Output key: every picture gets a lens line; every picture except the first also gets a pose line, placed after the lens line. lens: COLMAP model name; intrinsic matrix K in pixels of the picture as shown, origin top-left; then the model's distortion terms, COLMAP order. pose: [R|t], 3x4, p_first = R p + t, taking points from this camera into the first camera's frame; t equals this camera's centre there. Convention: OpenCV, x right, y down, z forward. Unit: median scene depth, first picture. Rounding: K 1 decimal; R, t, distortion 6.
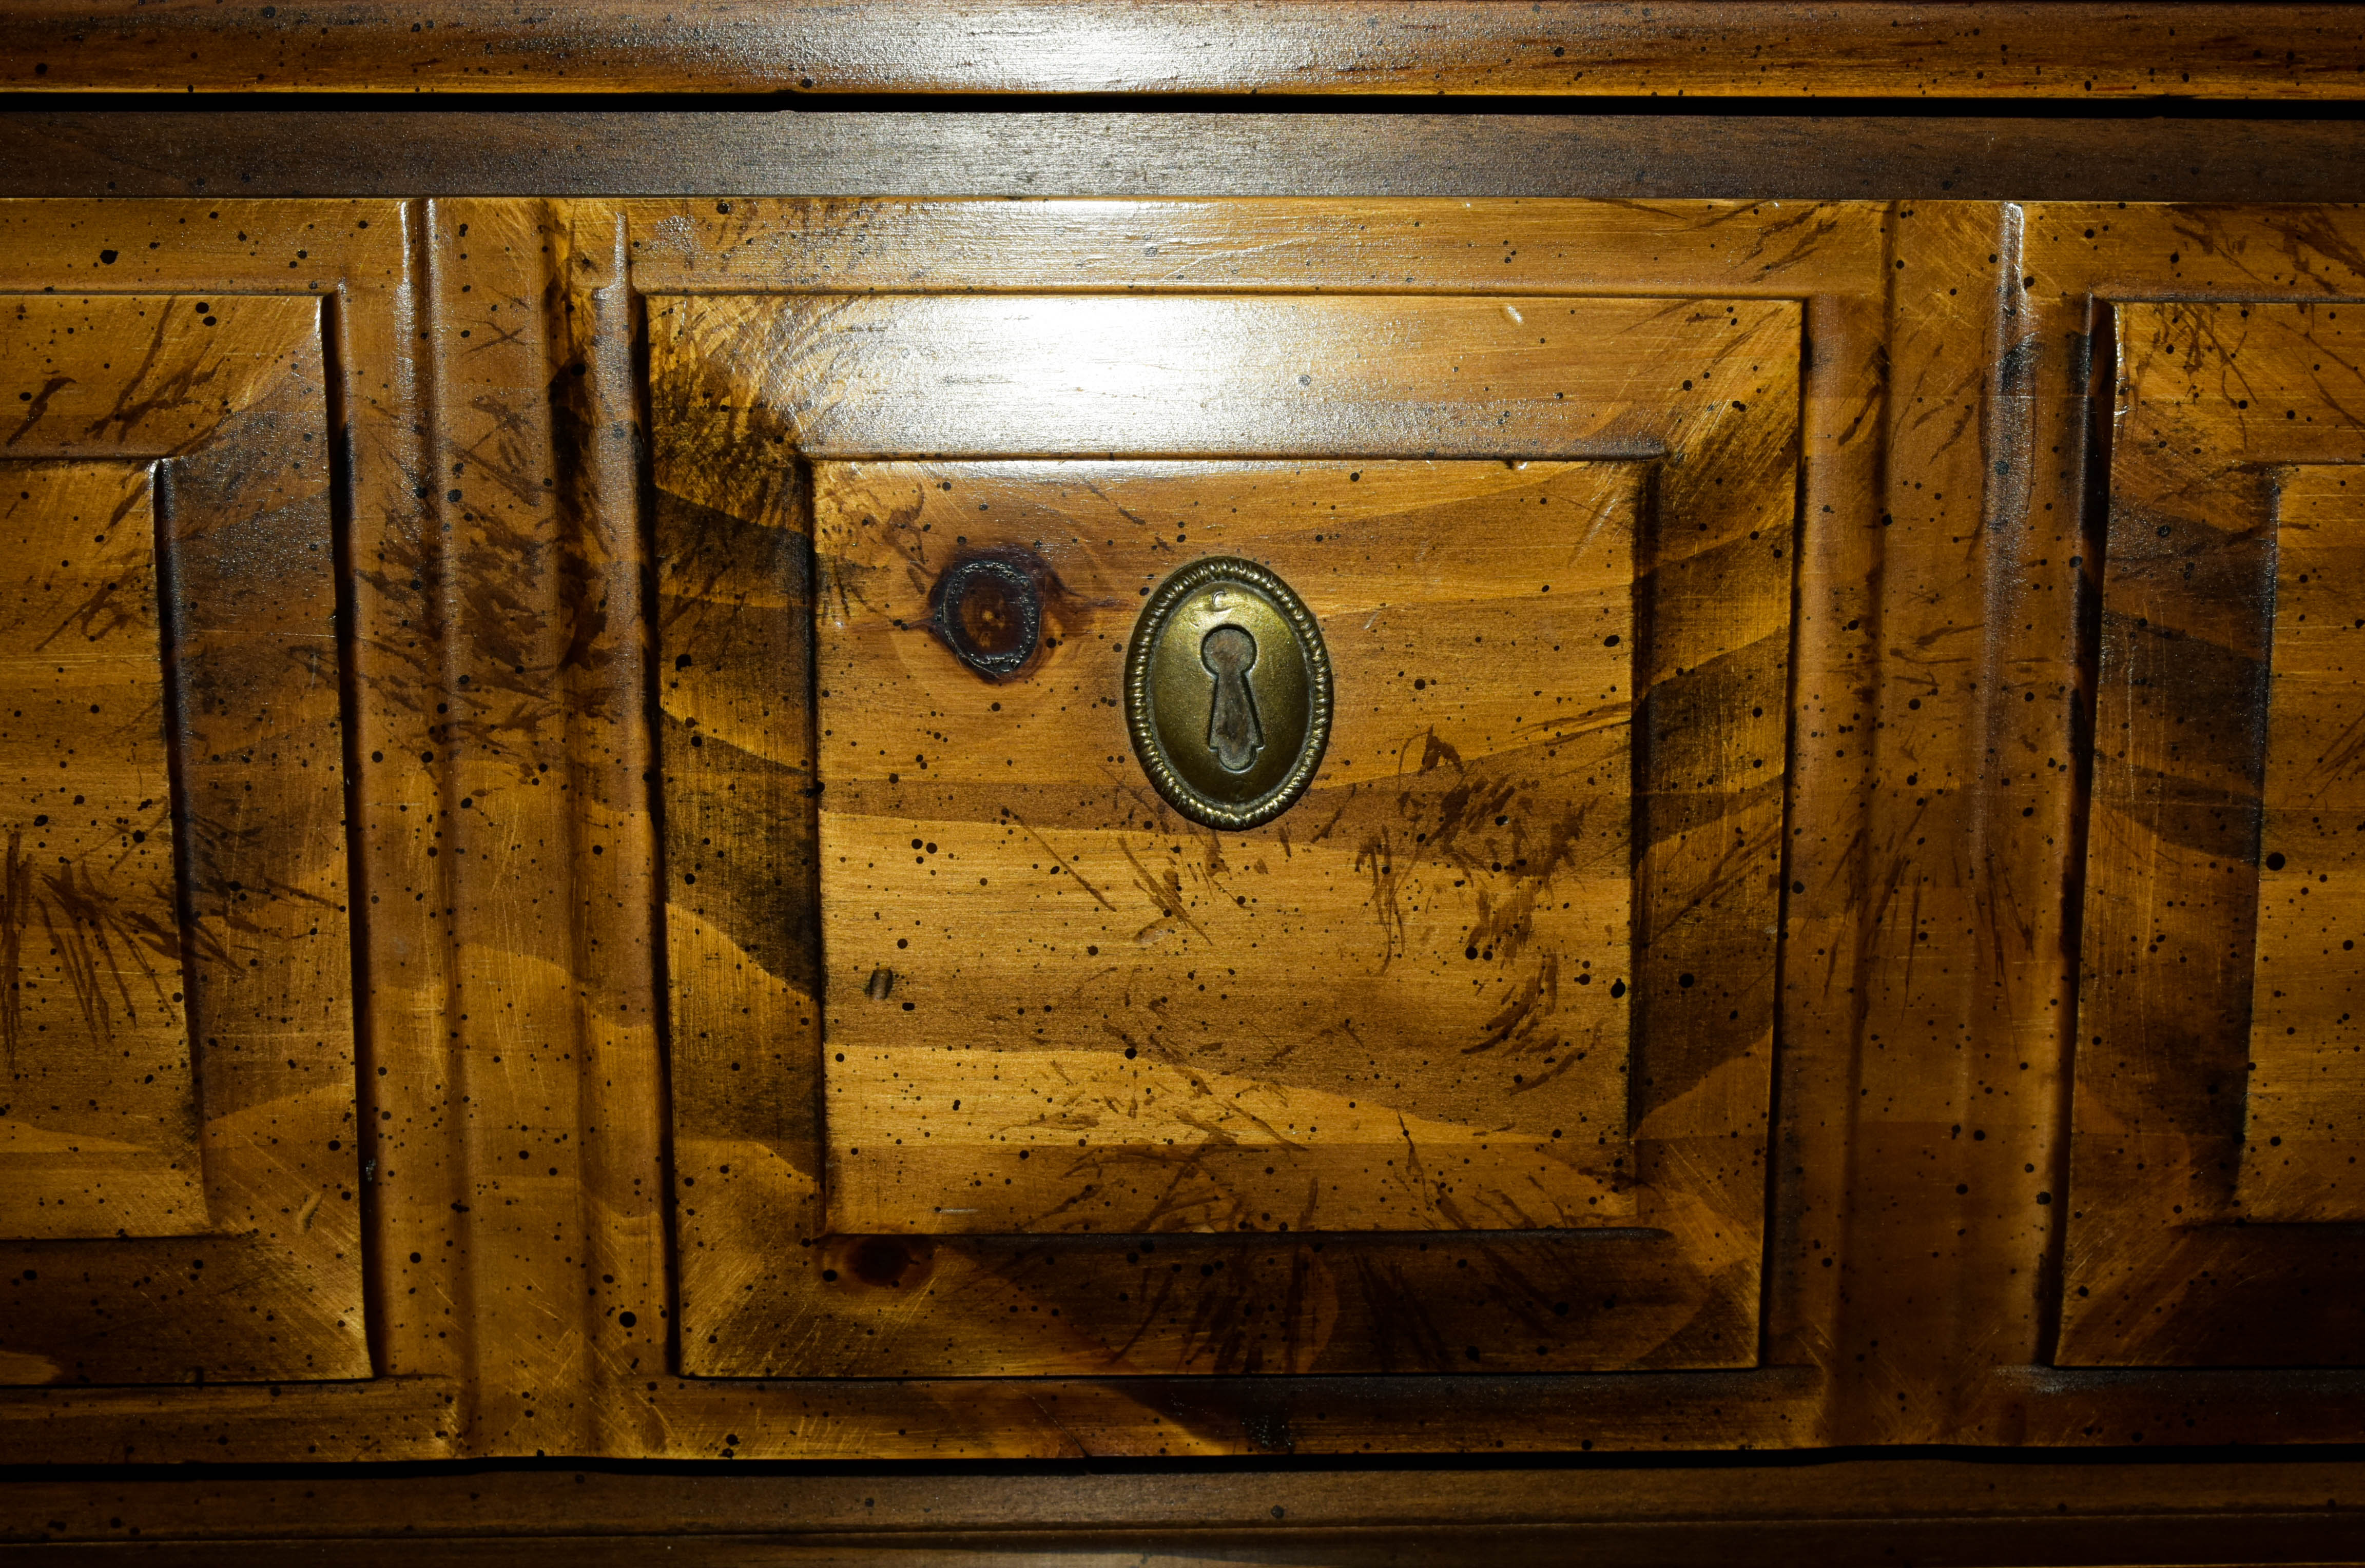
lens RADIAL K [[3145.8, 0, 1180.1], [0, 3145.8, 801.8], [0, 0, 1]] dist [-0.021039, 0.000000]
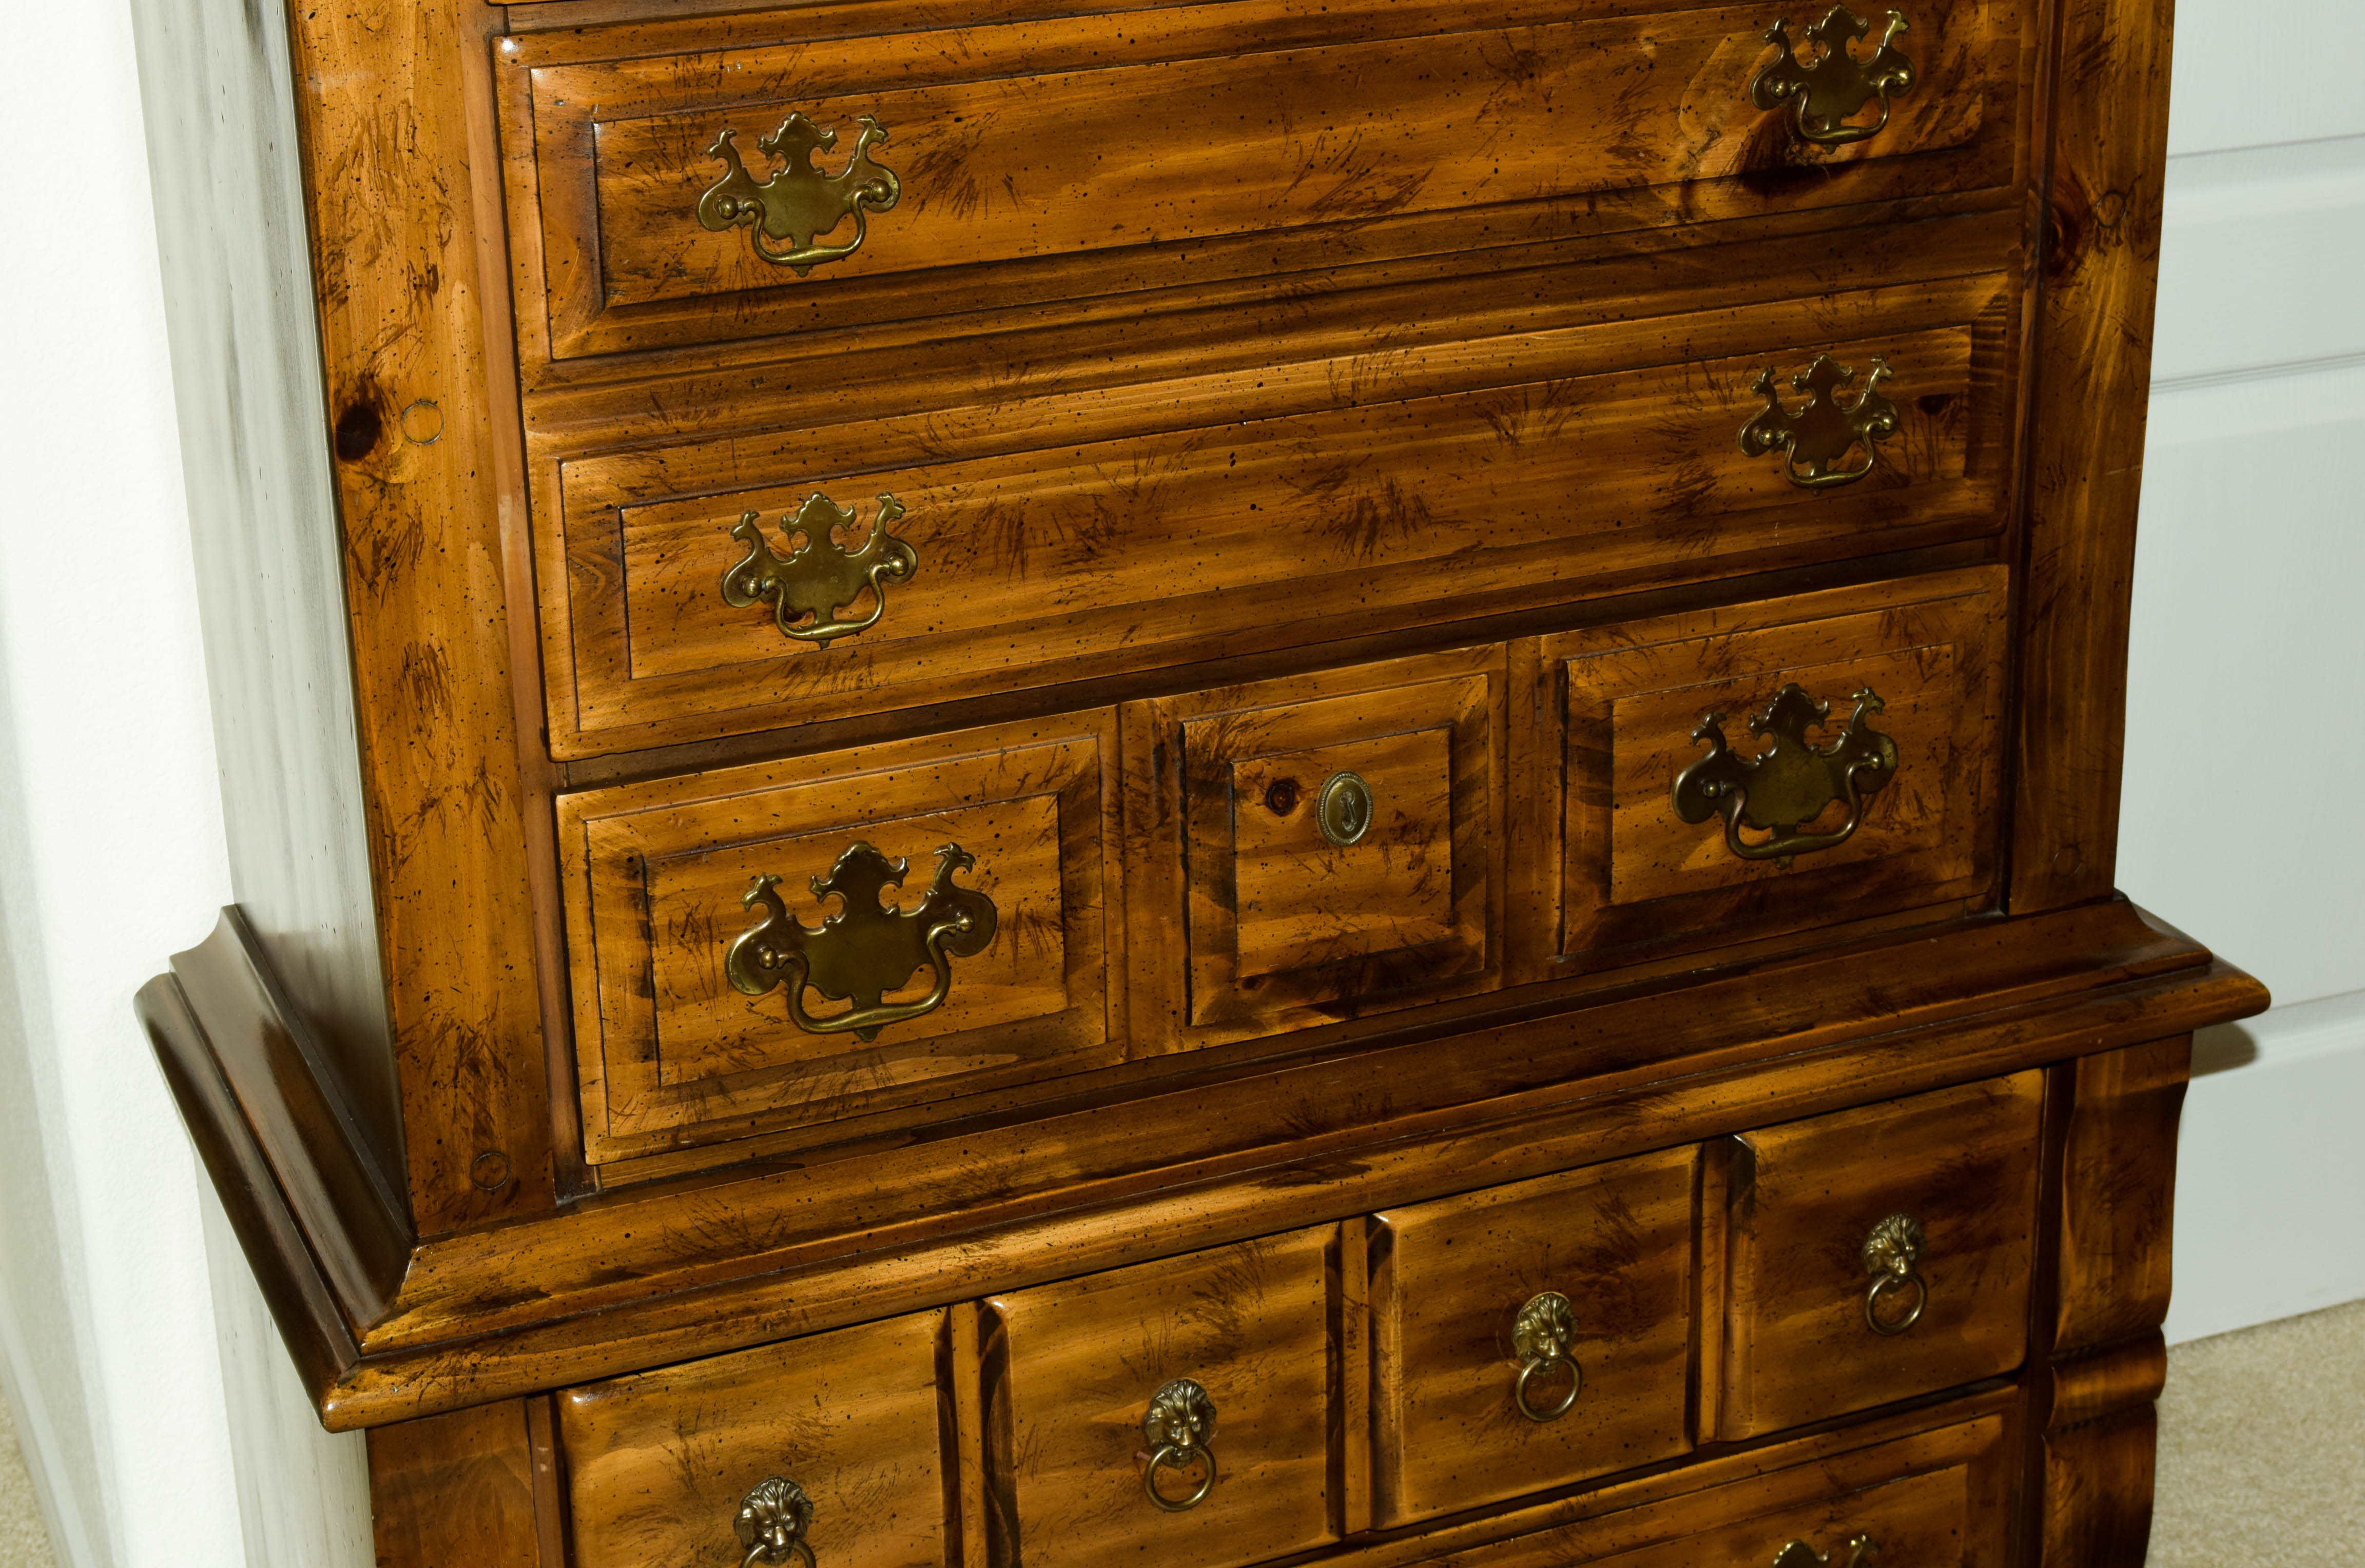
lens RADIAL K [[3953.0, 0, 1223.6], [0, 3953.0, 810.7], [0, 0, 1]] dist [-0.012931, 0.000000]
pose [[0.929153, -0.150791, 0.337545, -1.534649], [0.086816, 0.976501, 0.197253, -0.877742], [-0.359357, -0.153973, 0.920410, -2.874679]]
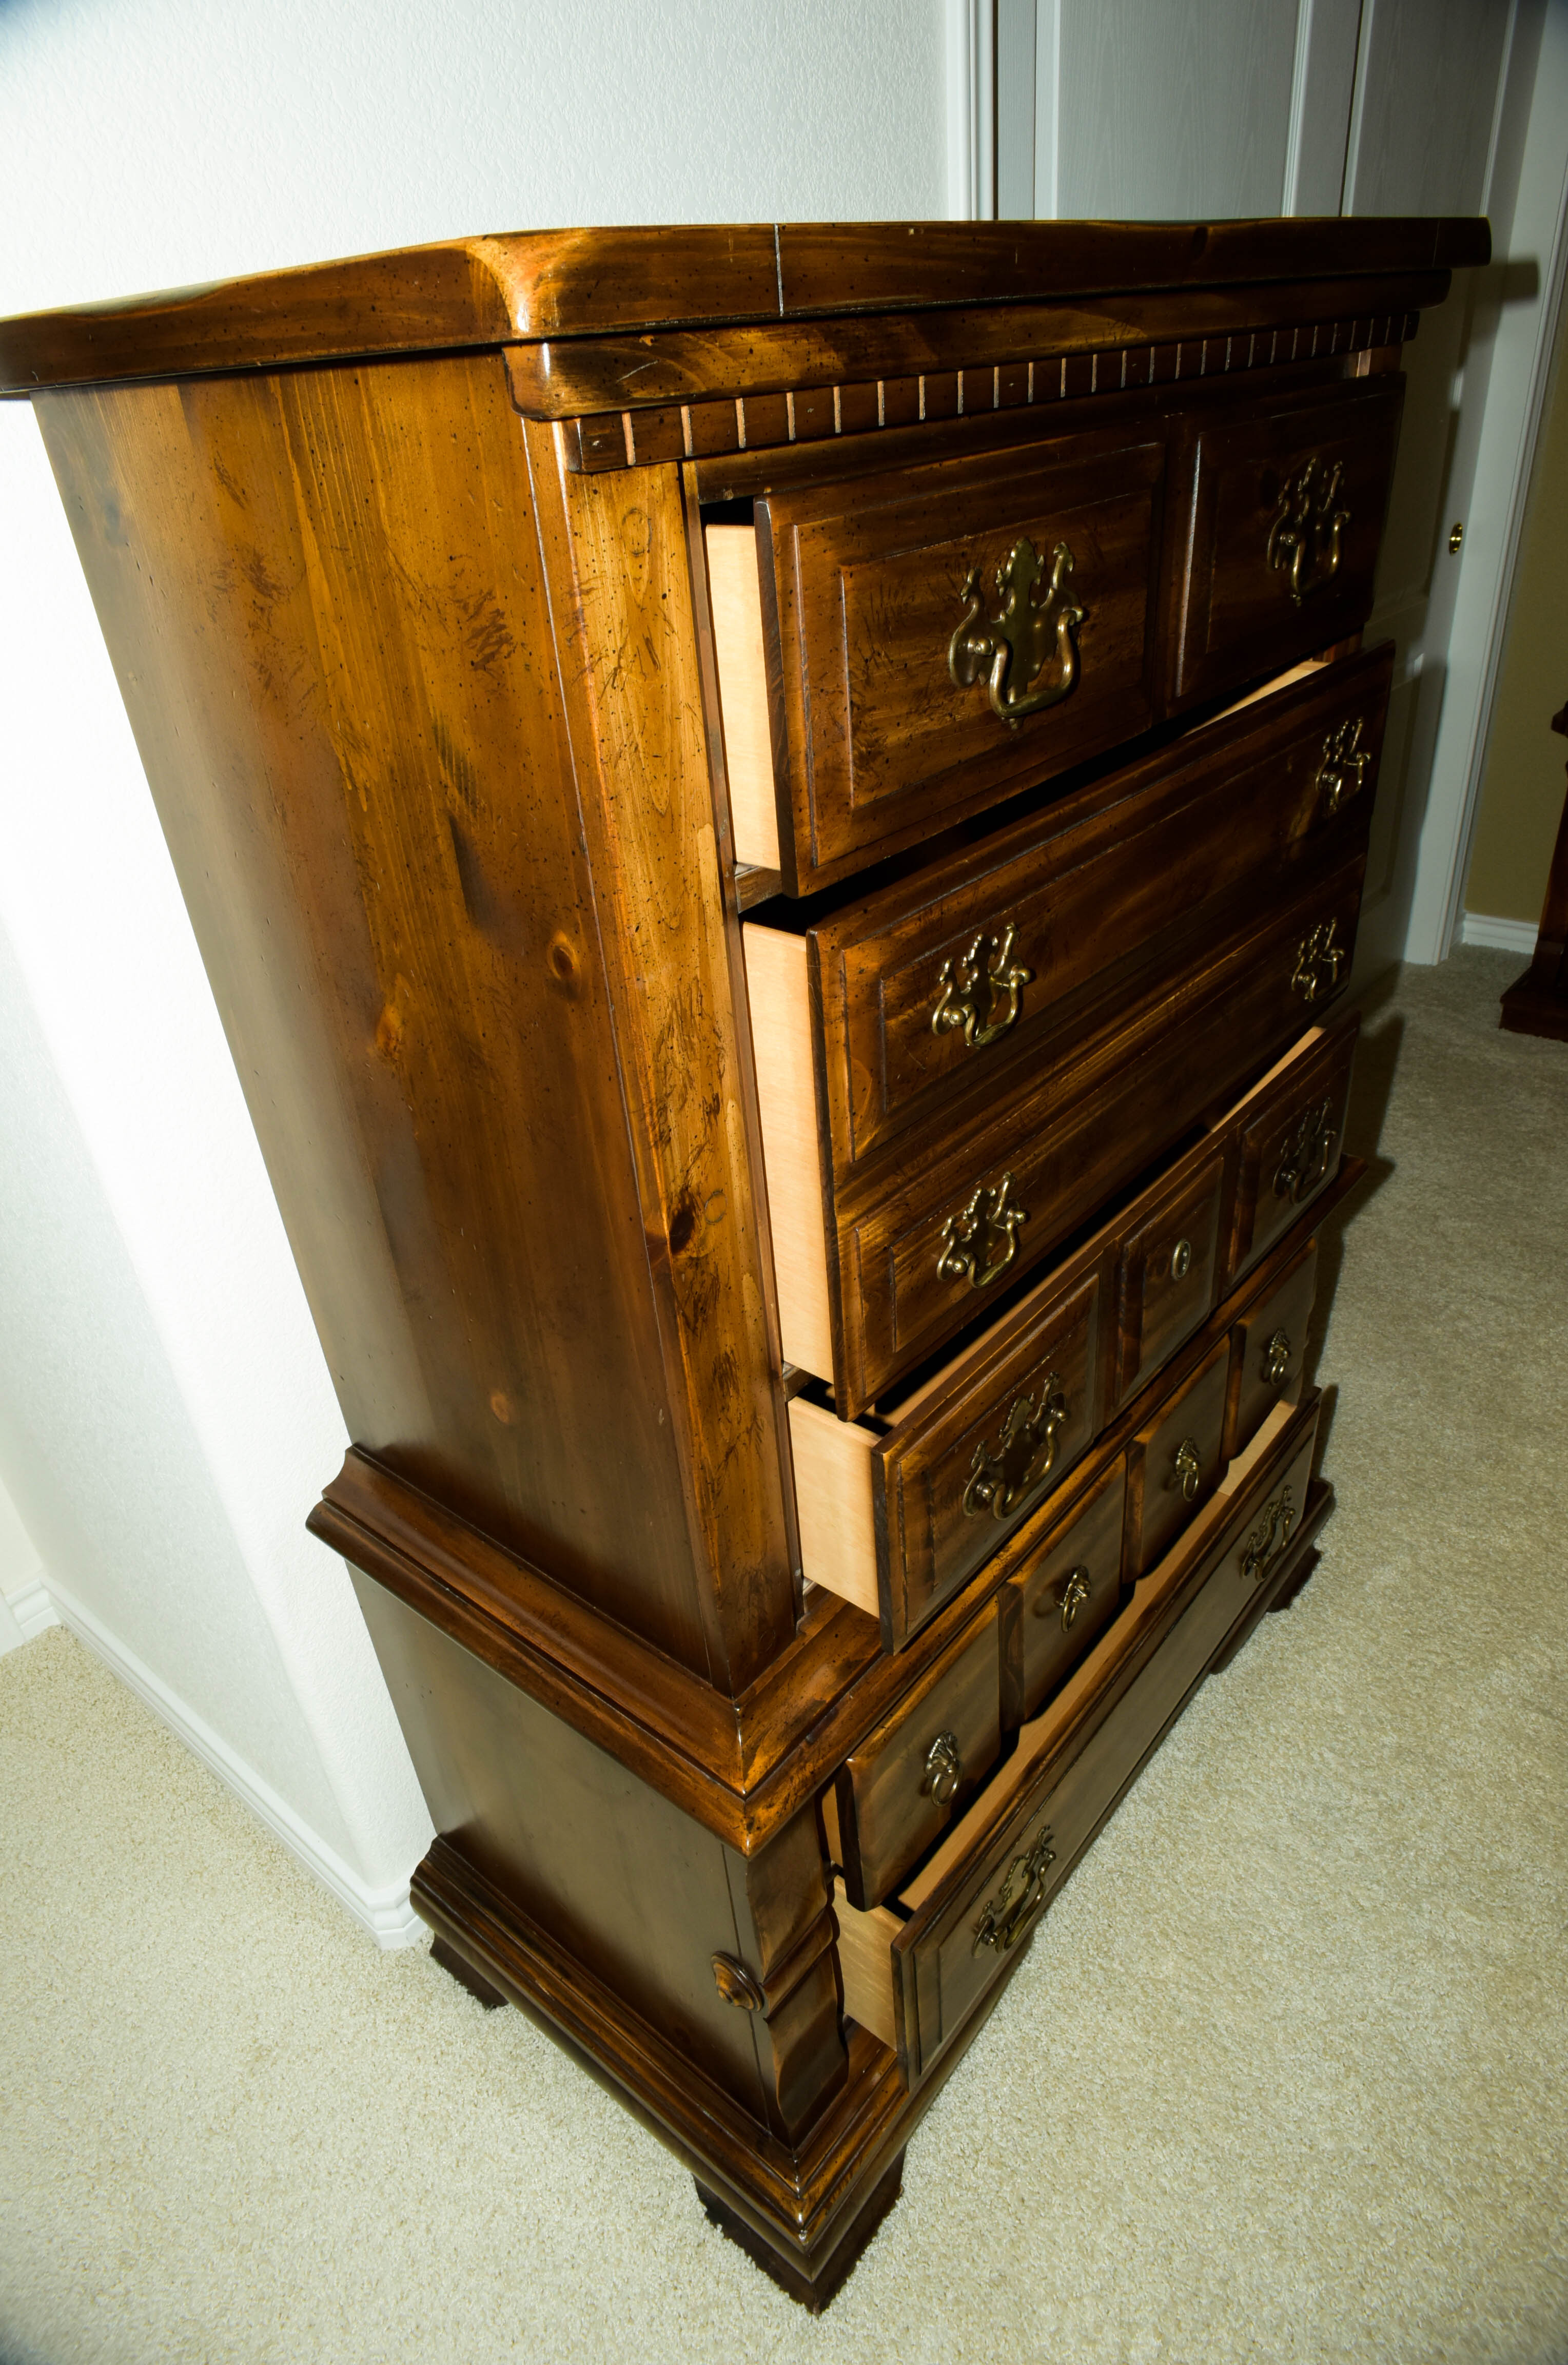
lens RADIAL K [[1407.1, 0, 788.8], [0, 1407.1, 1183.2], [0, 0, 1]] dist [-0.005182, 0.003837]
pose [[0.666367, -0.429004, 0.609845, -1.919084], [0.206747, 0.892138, 0.401678, -1.278990], [-0.716387, -0.141581, 0.683187, -0.359002]]
